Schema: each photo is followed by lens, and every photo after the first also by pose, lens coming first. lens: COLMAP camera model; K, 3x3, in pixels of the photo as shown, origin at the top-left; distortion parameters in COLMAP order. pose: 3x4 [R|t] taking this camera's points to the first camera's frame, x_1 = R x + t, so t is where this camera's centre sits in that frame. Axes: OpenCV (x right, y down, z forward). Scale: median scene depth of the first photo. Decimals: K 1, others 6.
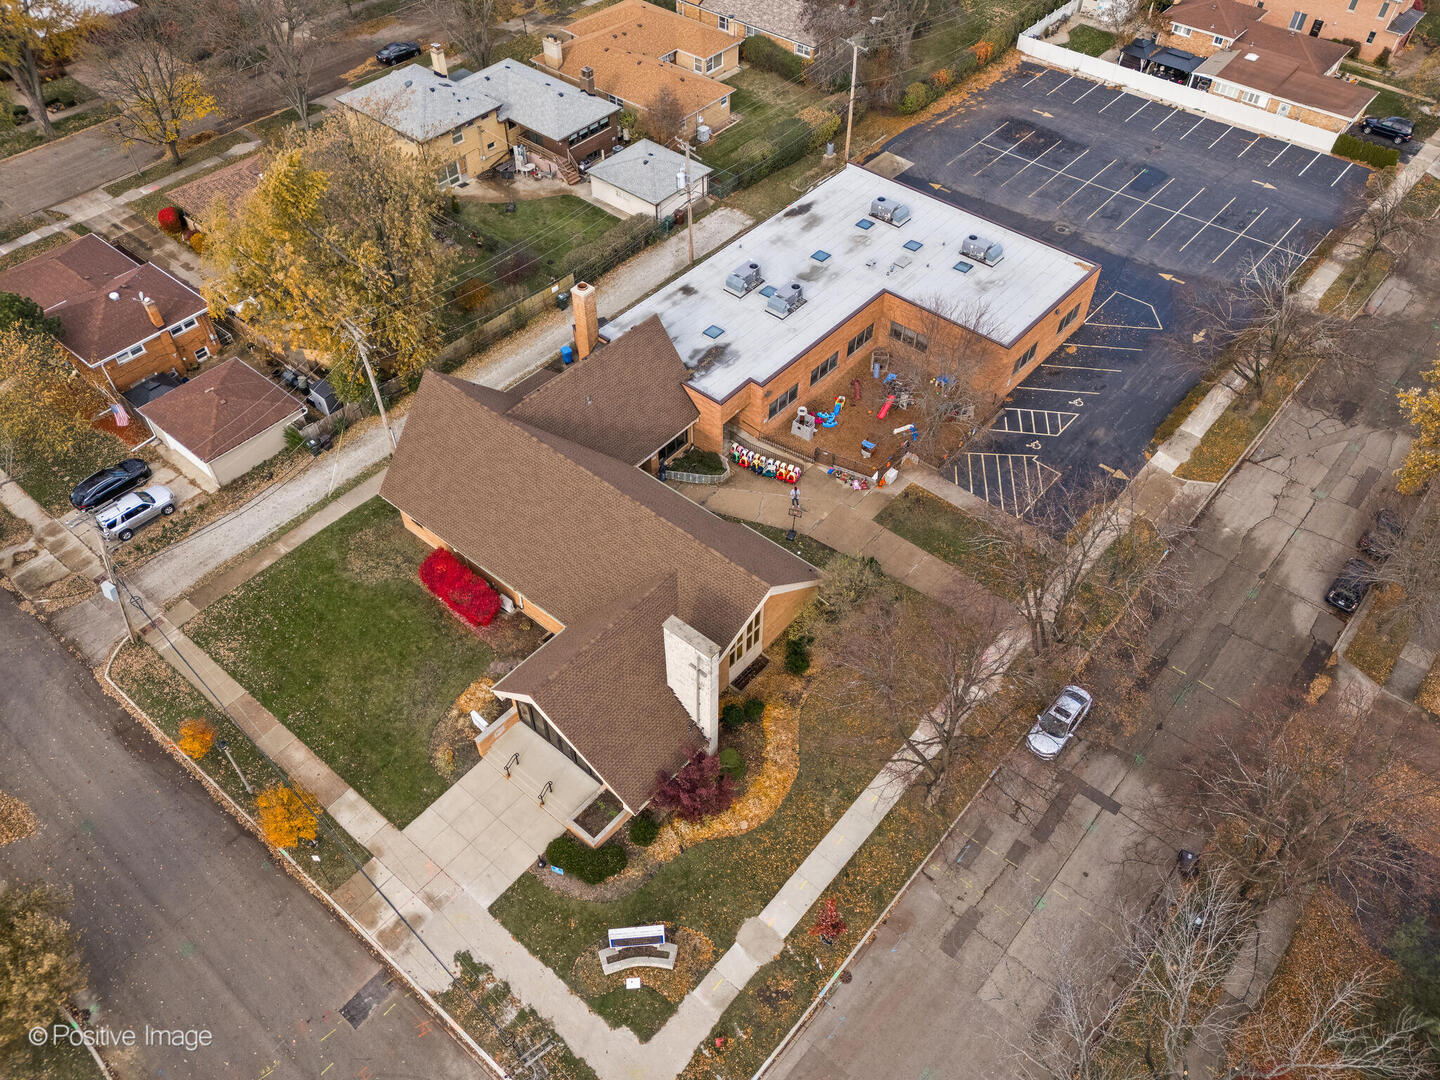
lens RADIAL K [[1074.4, 0, 717.3], [0, 1074.4, 535.9], [0, 0, 1]] dist [0.067374, -0.062893]
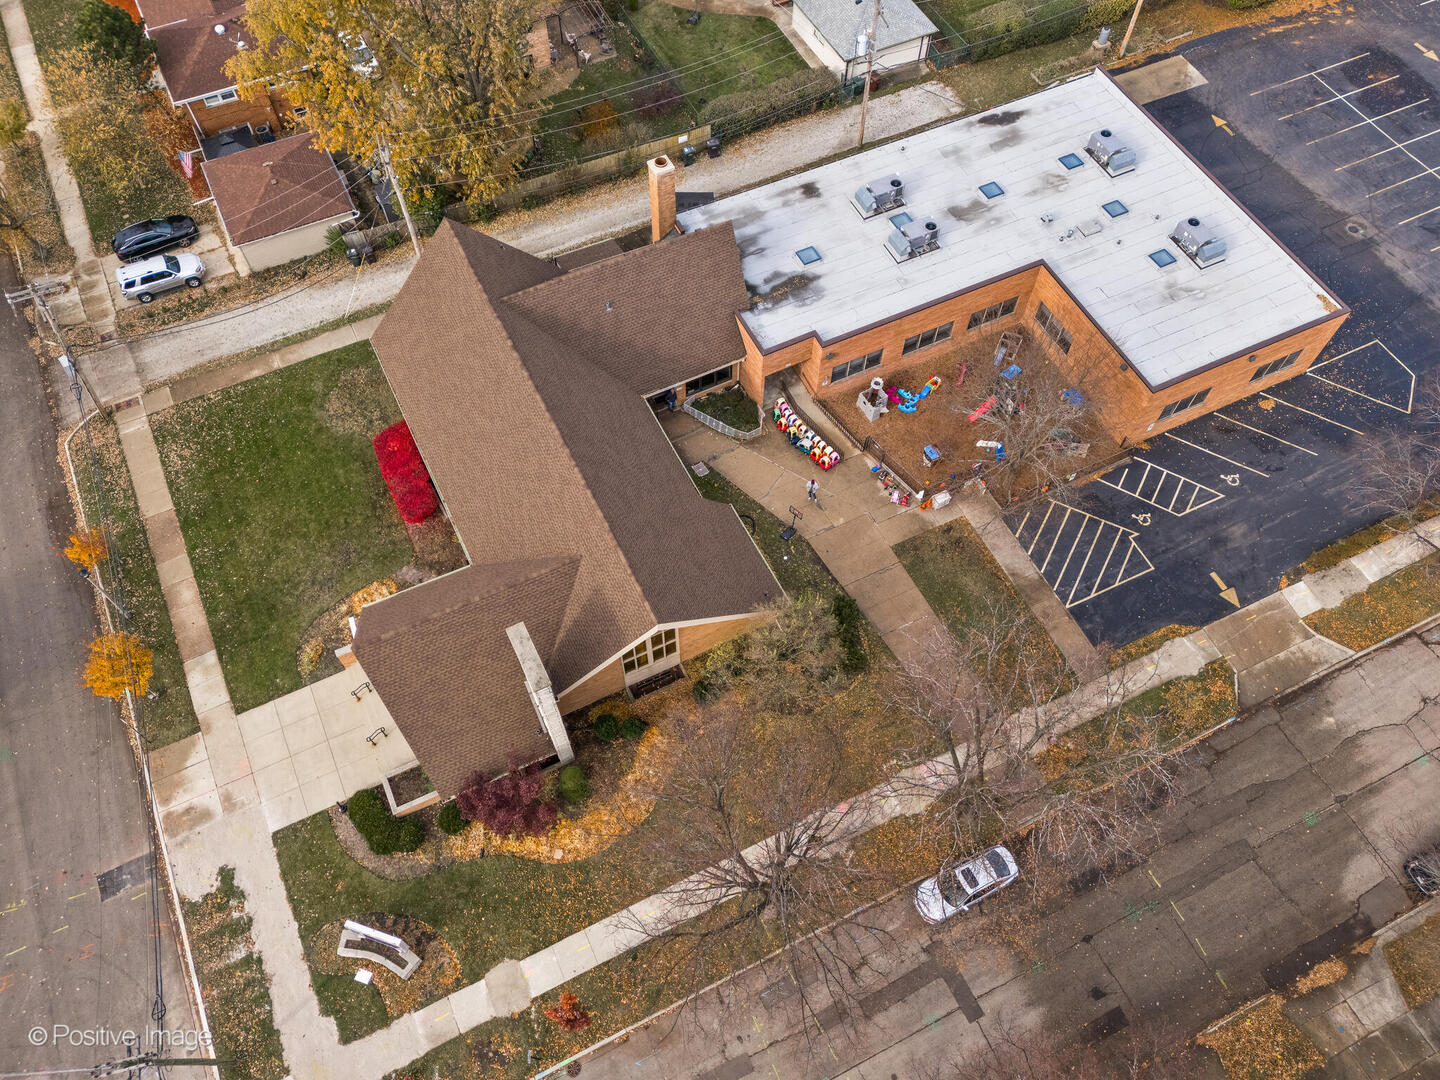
lens RADIAL K [[1074.4, 0, 717.3], [0, 1074.4, 535.9], [0, 0, 1]] dist [0.067374, -0.062893]
pose [[0.917260, 0.342390, -0.203478, 0.183313], [-0.295443, 0.927530, 0.228913, -0.168683], [0.267109, -0.149857, 0.951943, 0.176121]]
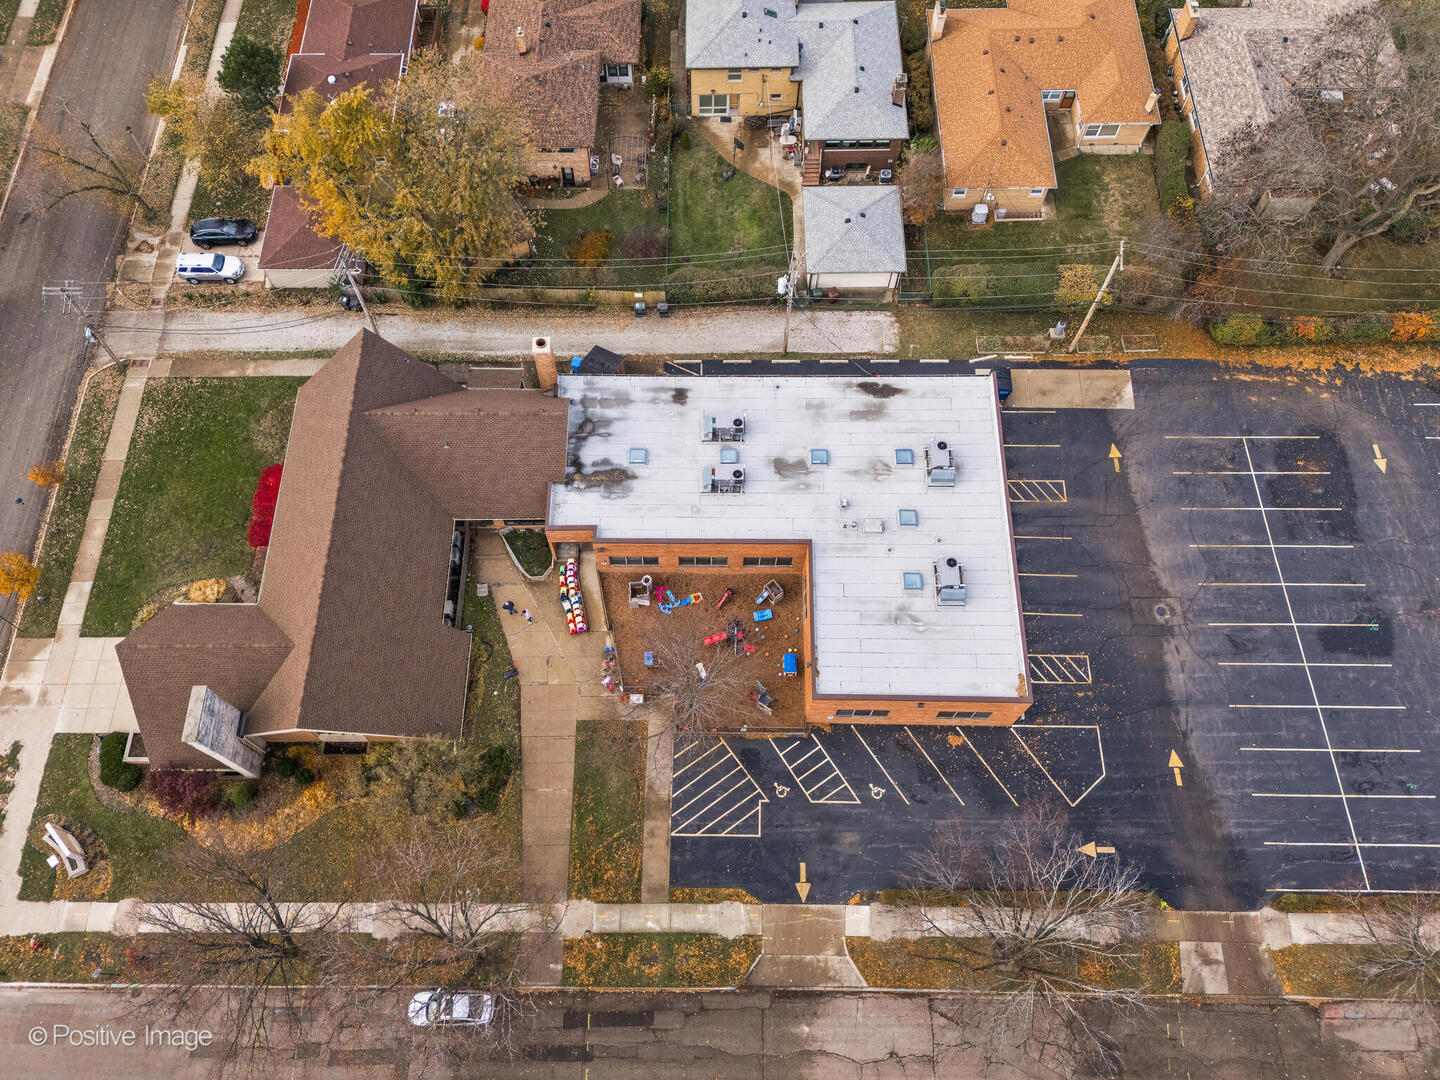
lens RADIAL K [[1036.6, 0, 714.6], [0, 1036.6, 512.1], [0, 0, 1]] dist [0.066015, -0.057041]
pose [[0.646396, 0.686590, -0.332815, 0.406235], [-0.552349, 0.721998, 0.416689, -0.613161], [0.526386, -0.085516, 0.845934, 0.263485]]
